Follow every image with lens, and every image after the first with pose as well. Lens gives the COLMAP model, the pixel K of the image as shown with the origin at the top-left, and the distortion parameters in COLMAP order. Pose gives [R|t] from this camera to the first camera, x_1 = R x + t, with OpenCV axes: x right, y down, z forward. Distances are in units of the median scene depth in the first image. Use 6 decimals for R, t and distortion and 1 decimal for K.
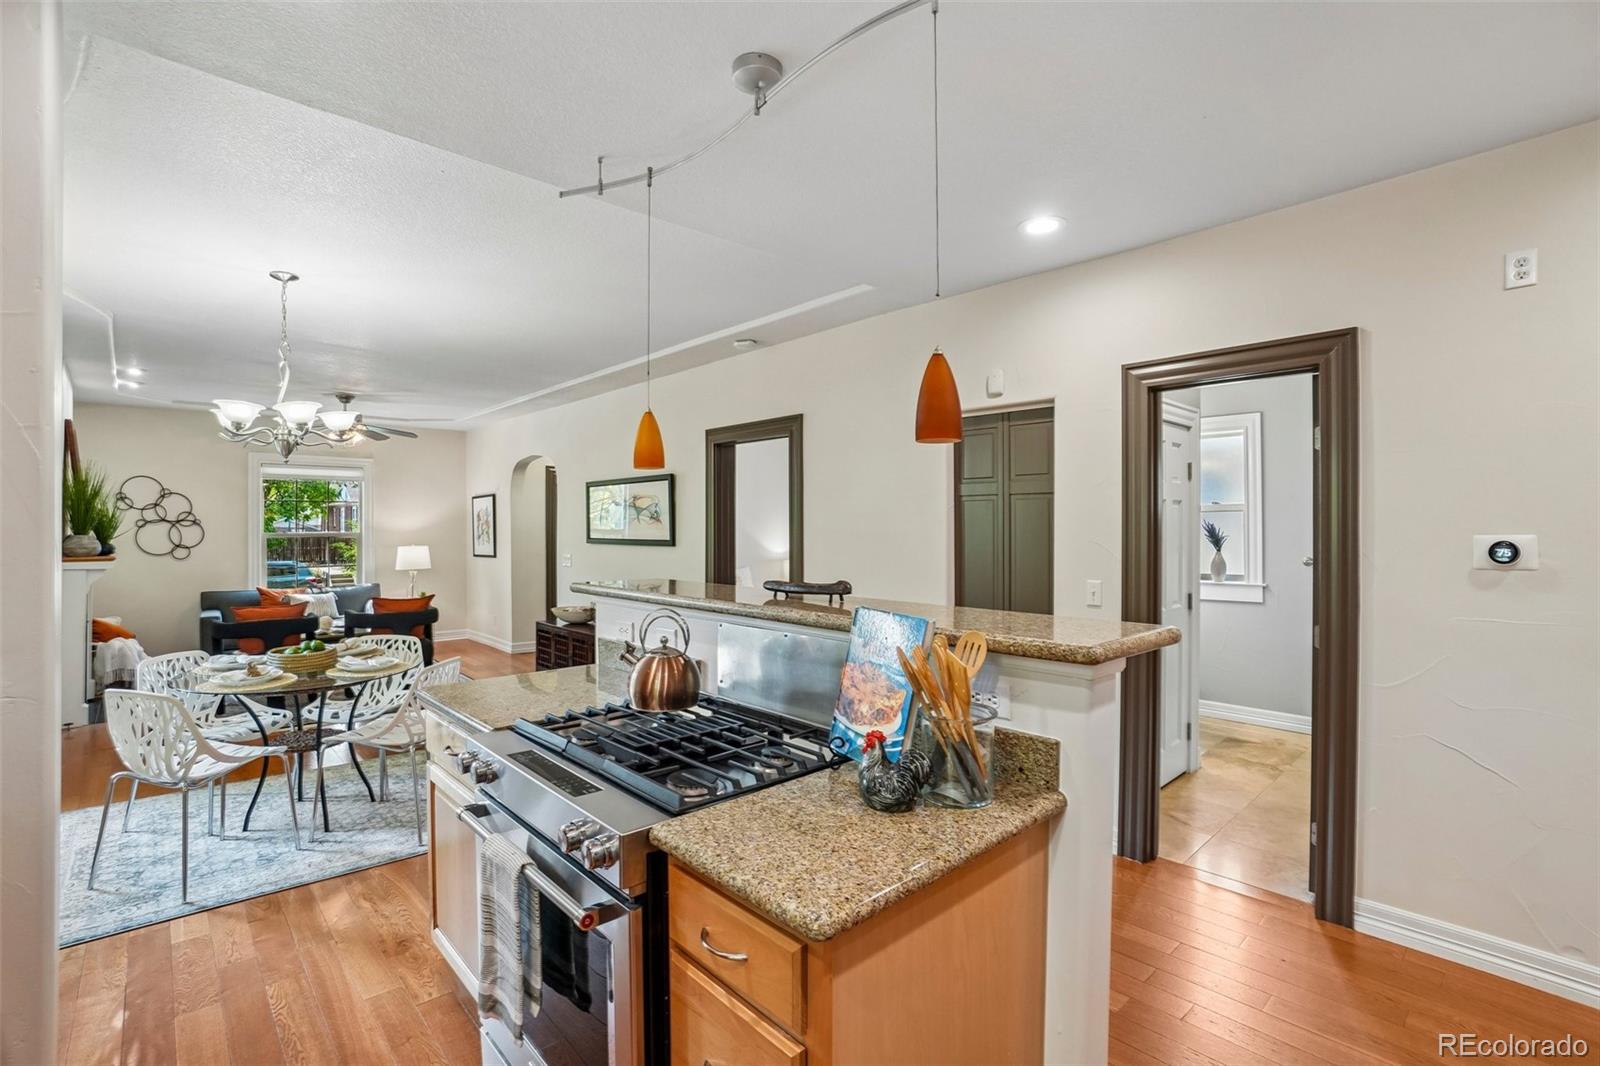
lens RADIAL K [[718.5, 0, 784.7], [0, 718.5, 529.5], [0, 0, 1]] dist [-0.035802, 0.007066]
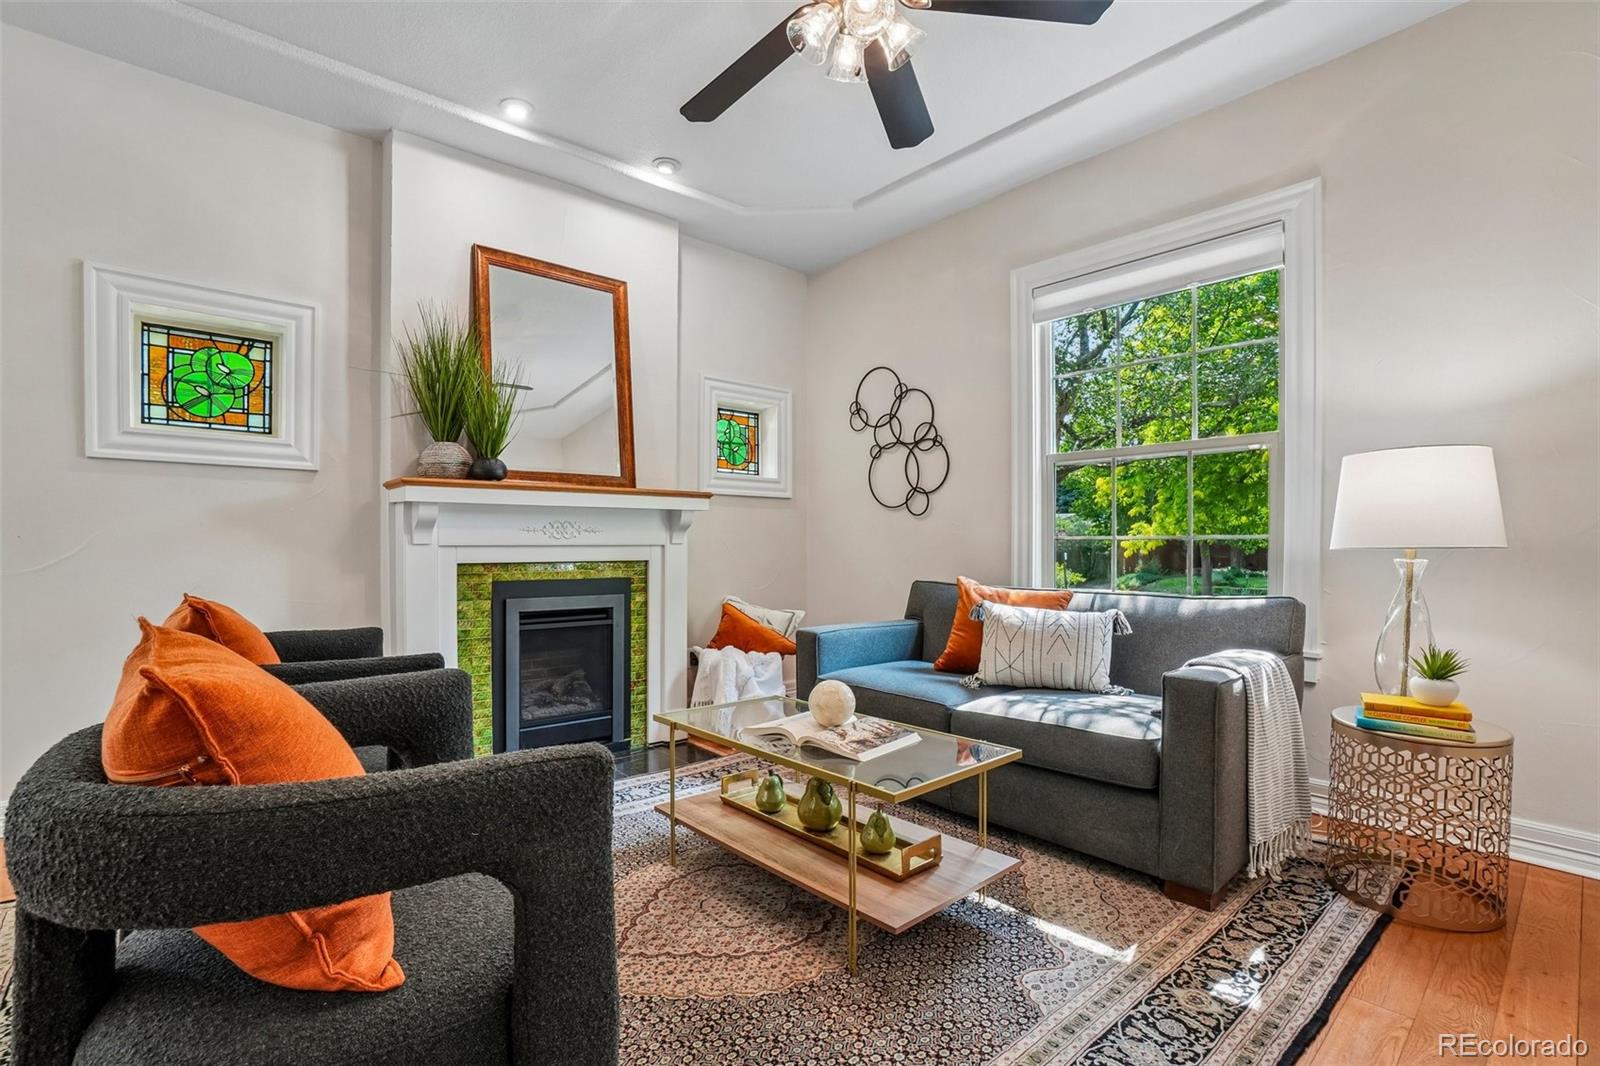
lens RADIAL K [[718.5, 0, 795.2], [0, 718.5, 545.9], [0, 0, 1]] dist [-0.035802, 0.007066]
pose [[-0.030626, 0.010611, -0.999475, -0.386003], [0.001710, 0.999943, 0.010564, 0.070744], [0.999529, -0.001386, -0.030643, 1.096601]]
